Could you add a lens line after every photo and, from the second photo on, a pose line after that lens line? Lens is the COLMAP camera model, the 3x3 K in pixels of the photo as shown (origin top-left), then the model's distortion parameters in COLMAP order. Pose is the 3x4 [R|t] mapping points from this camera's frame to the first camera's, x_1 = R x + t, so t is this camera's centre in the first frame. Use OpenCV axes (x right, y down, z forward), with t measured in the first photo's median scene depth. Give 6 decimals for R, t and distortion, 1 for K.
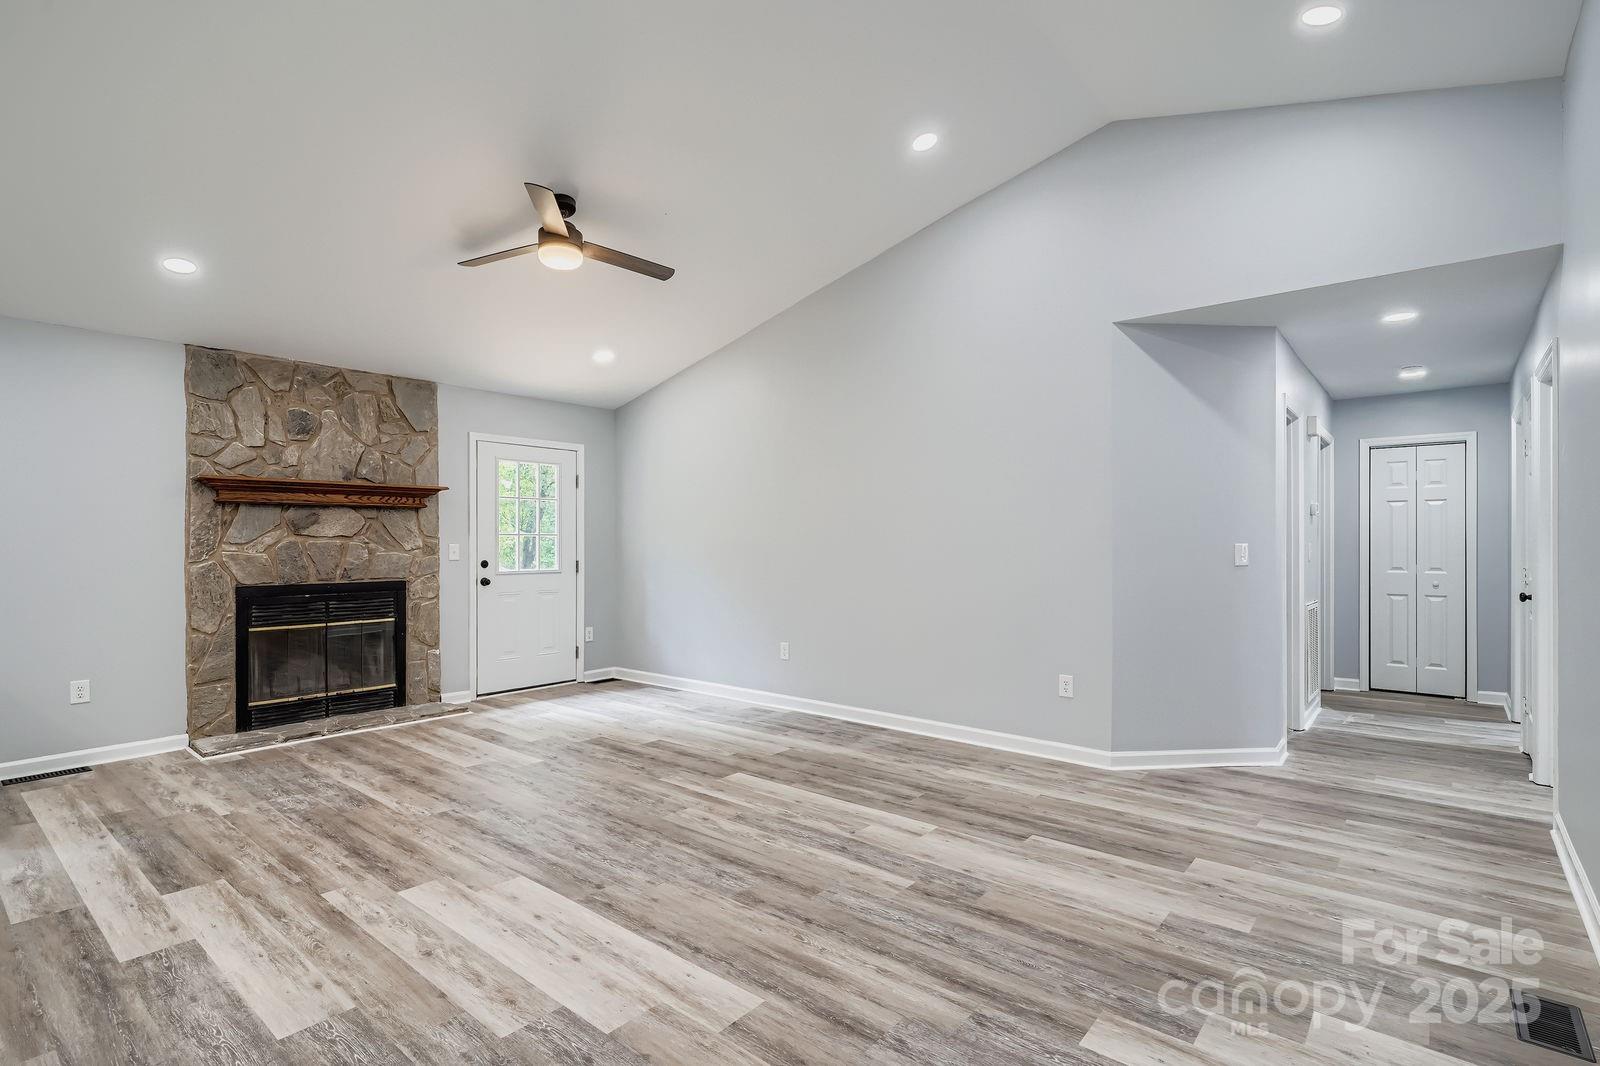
lens RADIAL K [[766.0, 0, 796.3], [0, 766.0, 541.4], [0, 0, 1]] dist [-0.001081, -0.000557]
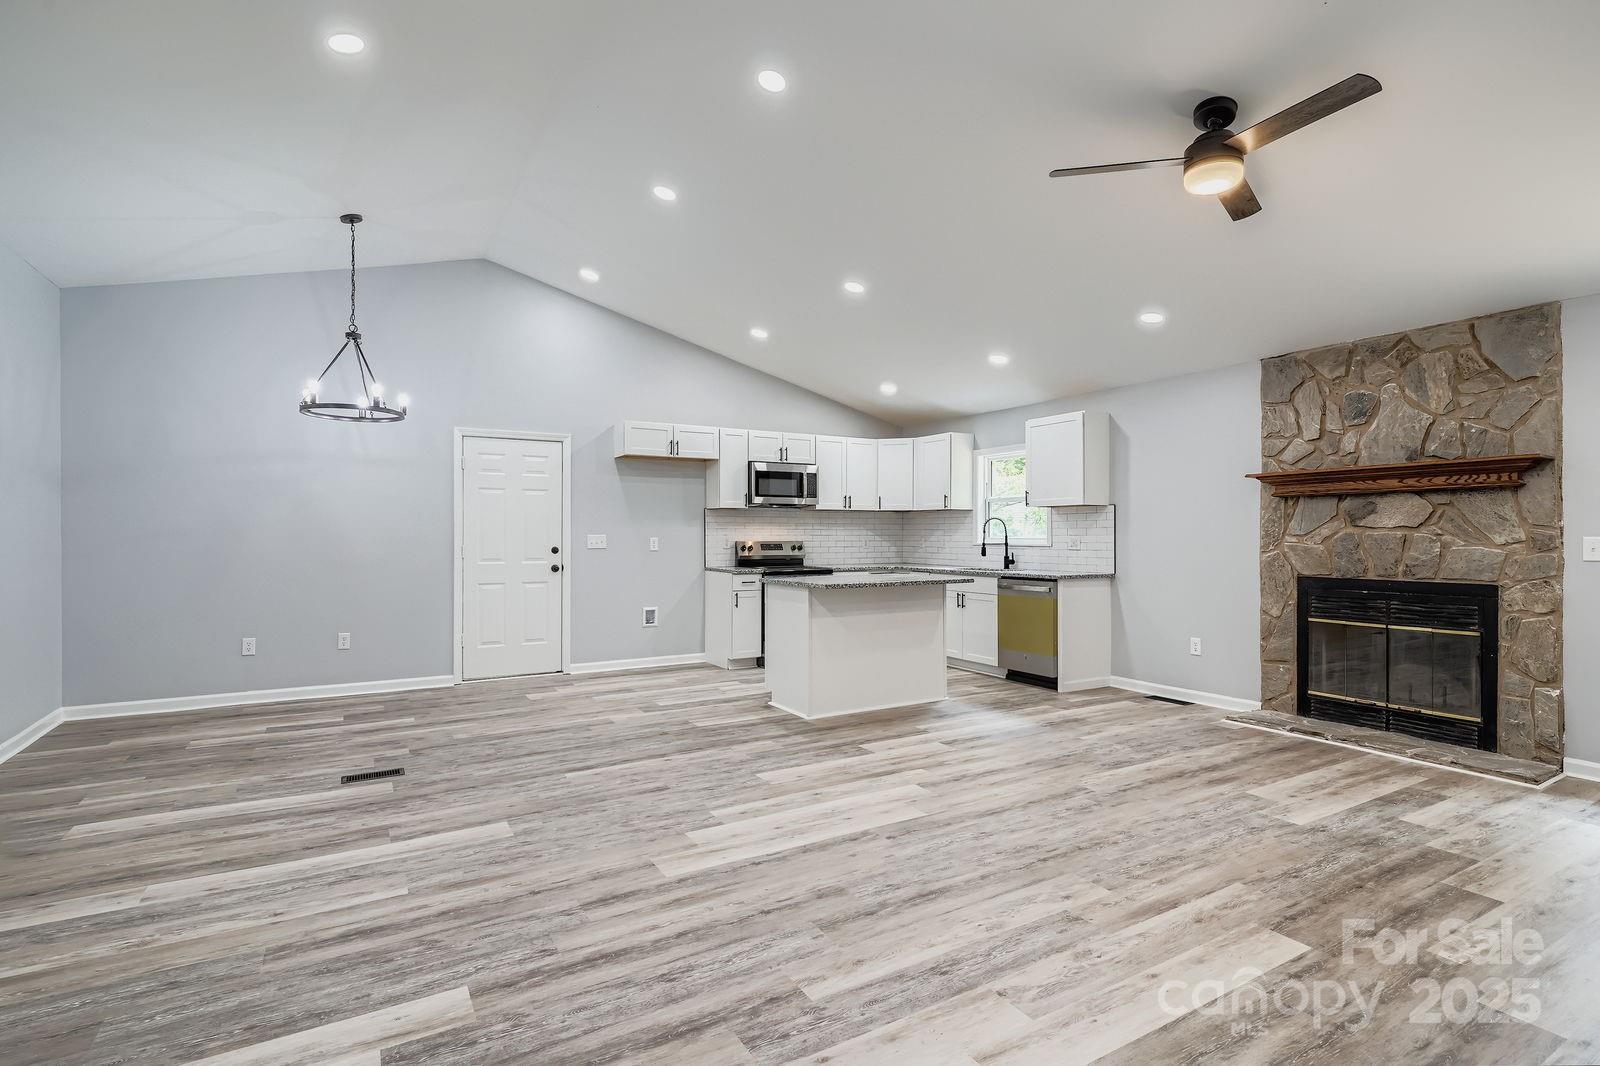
lens RADIAL K [[779.0, 0, 804.0], [0, 779.0, 530.5], [0, 0, 1]] dist [0.000655, -0.002468]
pose [[-0.336178, -0.004175, -0.941789, 0.552995], [0.002115, 0.999984, -0.005188, 0.000822], [0.941796, -0.003736, -0.336163, 0.800809]]
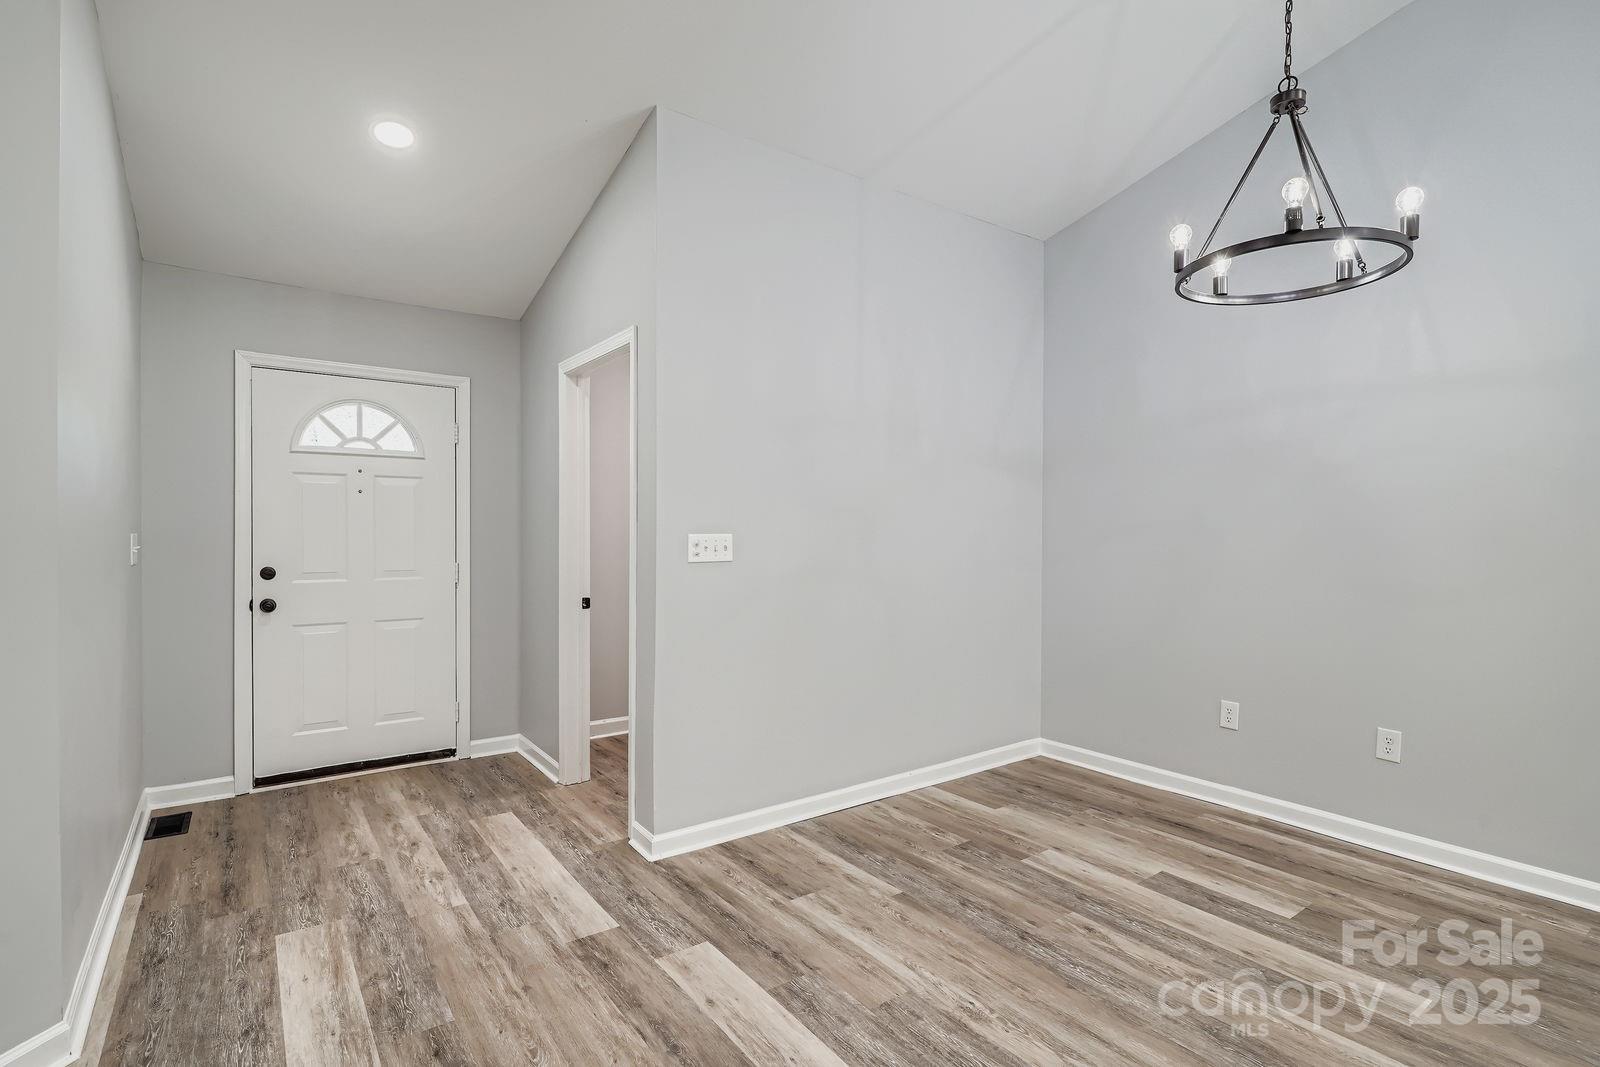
lens RADIAL K [[766.0, 0, 796.8], [0, 766.0, 543.6], [0, 0, 1]] dist [-0.001081, -0.000557]
pose [[-0.968908, -0.005596, 0.247360, -0.122982], [-0.002915, 0.999933, 0.011204, -0.000257], [-0.247406, 0.010135, -0.968859, 0.368626]]
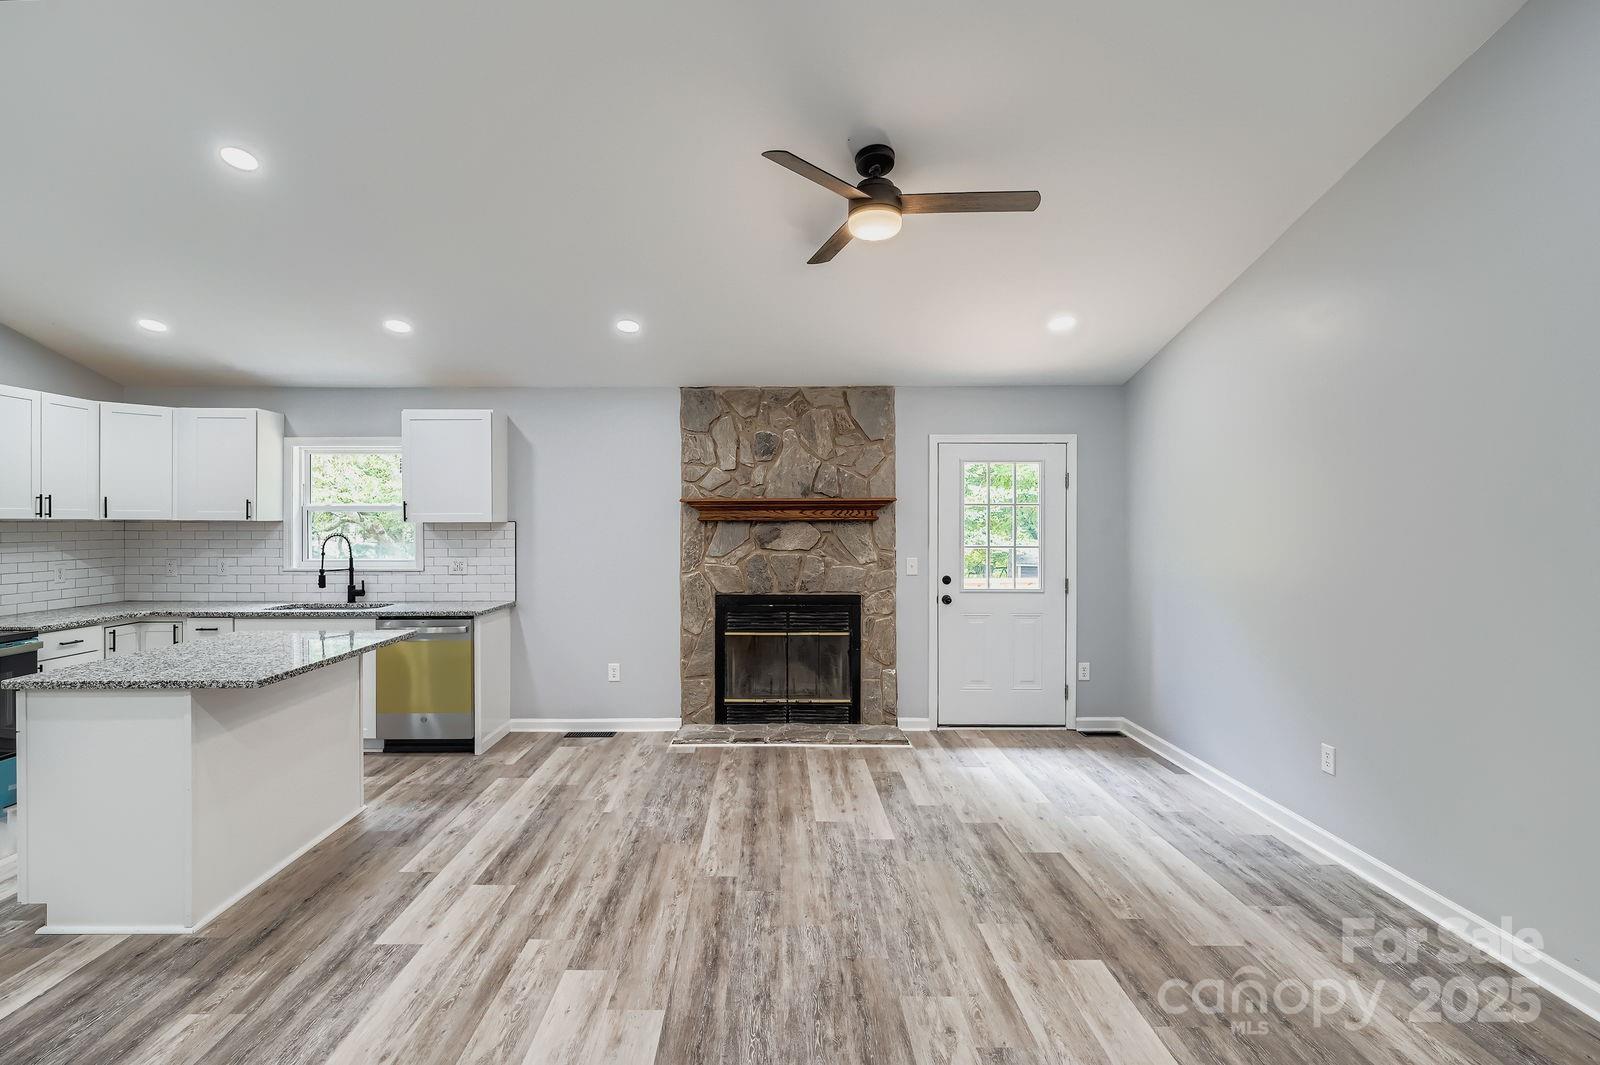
lens RADIAL K [[779.0, 0, 774.1], [0, 779.0, 524.2], [0, 0, 1]] dist [0.000655, -0.002468]
pose [[0.641018, 0.004180, -0.767514, 0.230489], [-0.000152, 0.999986, 0.005319, -0.057383], [0.767526, -0.003293, 0.641010, 0.364156]]
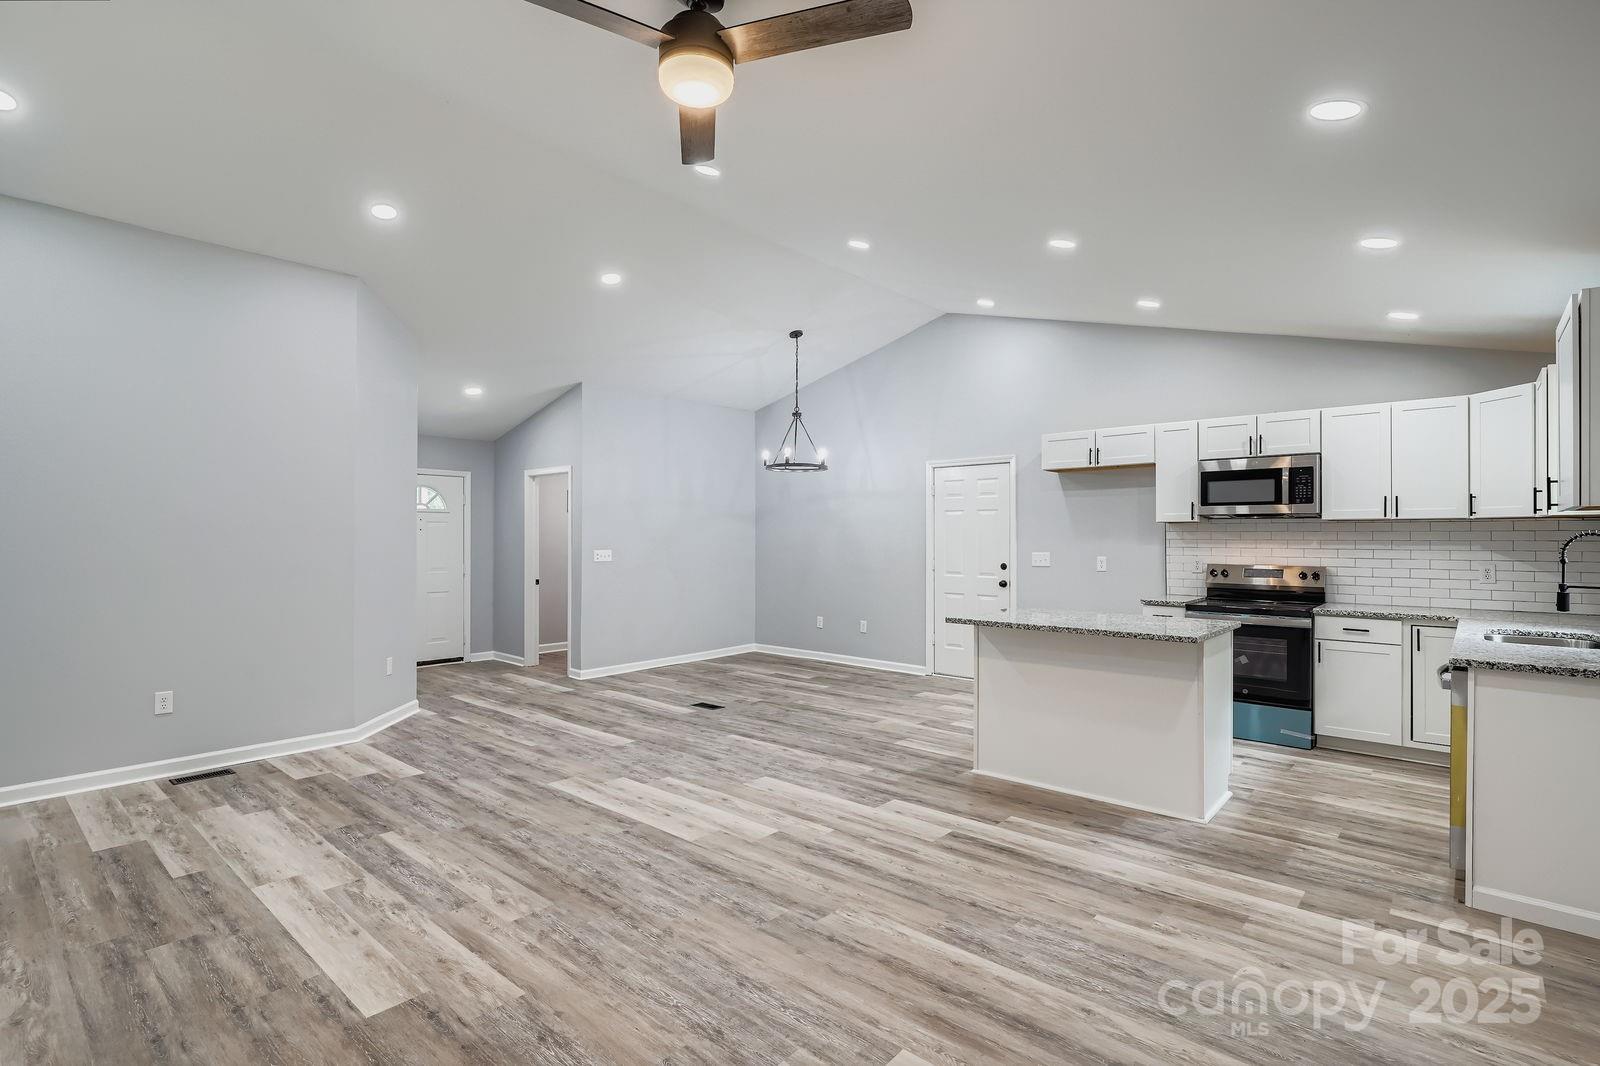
lens RADIAL K [[766.0, 0, 794.7], [0, 766.0, 539.4], [0, 0, 1]] dist [-0.001081, -0.000557]
pose [[-0.999413, -0.000439, 0.034261, -0.368597], [-0.000418, 1.000000, 0.000636, -0.027714], [-0.034261, 0.000621, -0.999413, 1.440054]]
